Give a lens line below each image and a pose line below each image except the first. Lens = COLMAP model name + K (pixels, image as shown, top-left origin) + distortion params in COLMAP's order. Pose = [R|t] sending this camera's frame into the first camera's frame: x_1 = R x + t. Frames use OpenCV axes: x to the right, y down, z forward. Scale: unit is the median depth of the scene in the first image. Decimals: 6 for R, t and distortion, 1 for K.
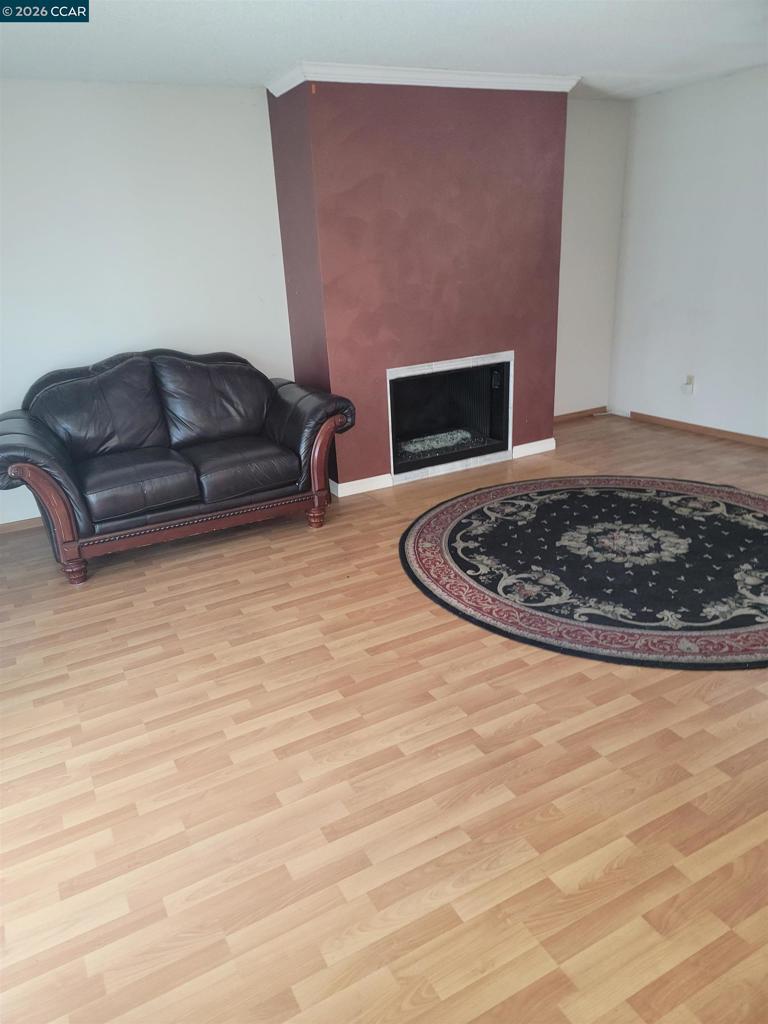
lens RADIAL K [[704.2, 0, 353.4], [0, 704.2, 509.2], [0, 0, 1]] dist [0.086114, -0.069548]
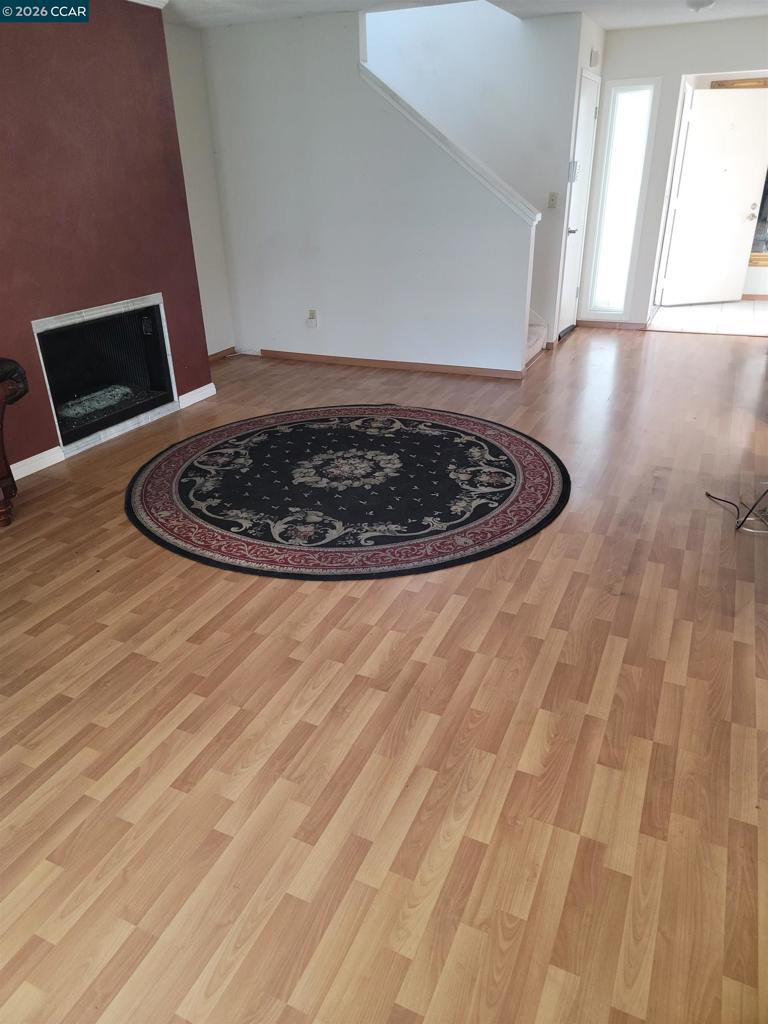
lens RADIAL K [[704.2, 0, 353.4], [0, 704.2, 509.2], [0, 0, 1]] dist [0.086114, -0.069548]
pose [[0.797397, -0.224577, 0.560110, -0.236643], [0.186022, 0.974449, 0.125878, -0.027024], [-0.574068, 0.003818, 0.818799, 0.141615]]
